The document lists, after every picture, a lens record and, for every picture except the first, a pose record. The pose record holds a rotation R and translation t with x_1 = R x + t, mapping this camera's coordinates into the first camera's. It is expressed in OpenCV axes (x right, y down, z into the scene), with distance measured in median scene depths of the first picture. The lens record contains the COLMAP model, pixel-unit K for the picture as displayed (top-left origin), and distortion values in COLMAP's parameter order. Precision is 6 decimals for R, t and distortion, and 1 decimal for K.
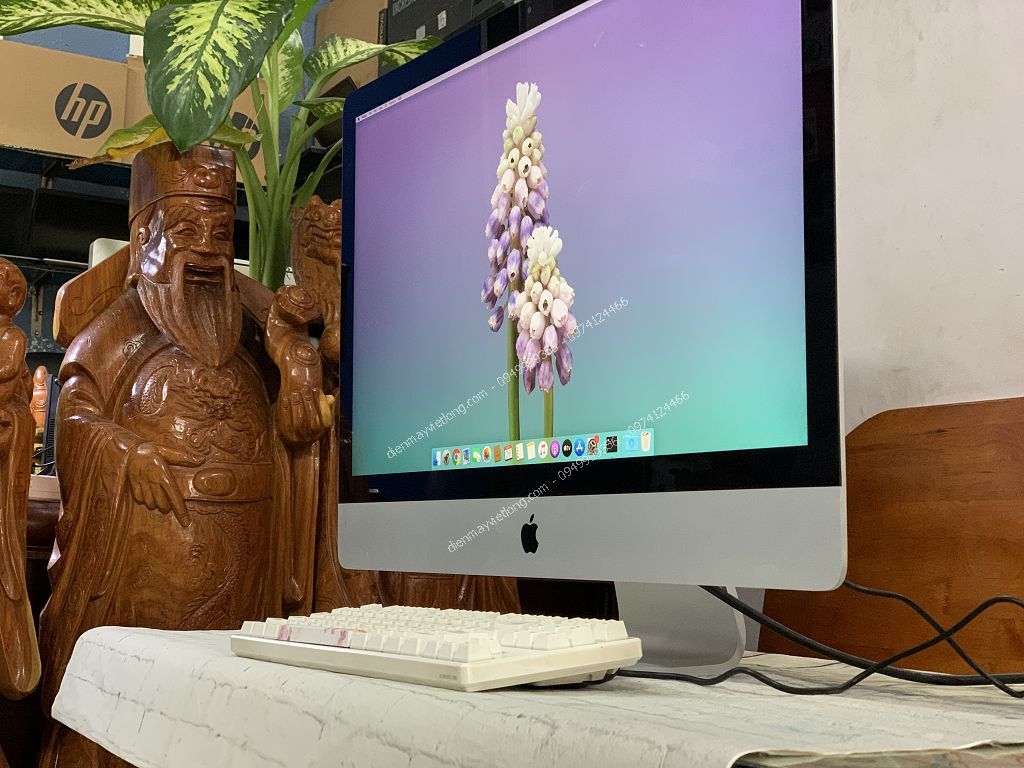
lens RADIAL K [[1536.3, 0, 512.0], [0, 1536.3, 384.0], [0, 0, 1]] dist [-0.037761, -0.026227]
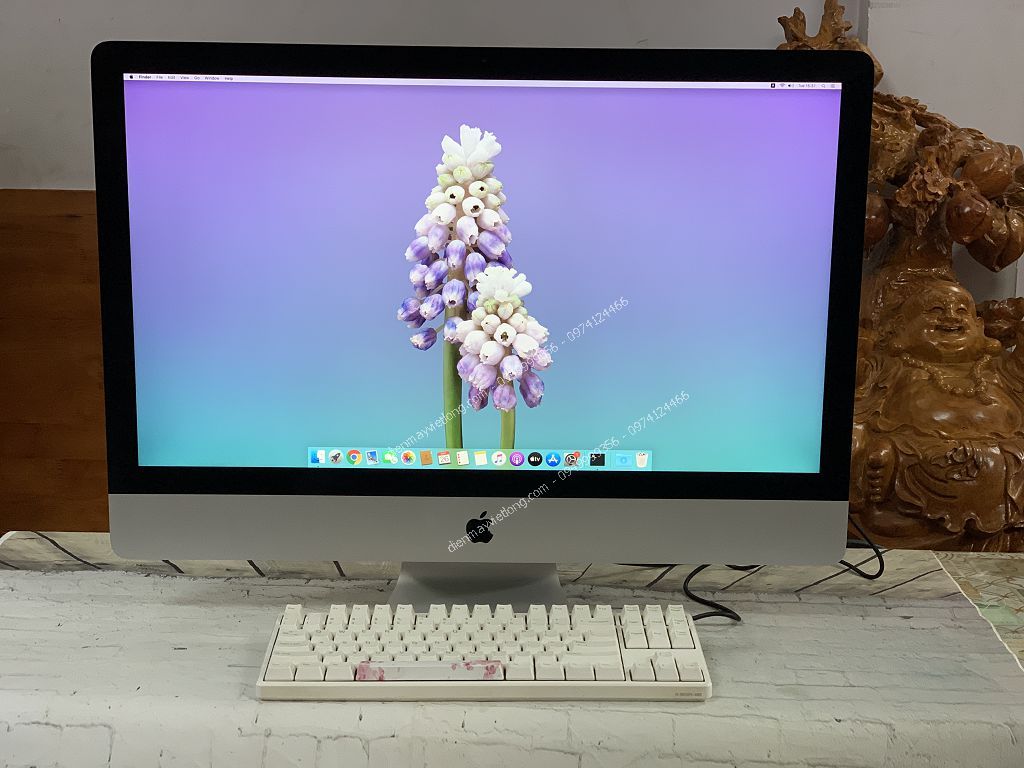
lens RADIAL K [[1528.2, 0, 512.0], [0, 1528.2, 384.0], [0, 0, 1]] dist [0.025543, 0.013245]
pose [[0.534866, -0.158833, 0.829874, -0.913410], [-0.093172, 0.965096, 0.244764, -0.292225], [-0.839784, -0.208237, 0.501398, 0.405438]]
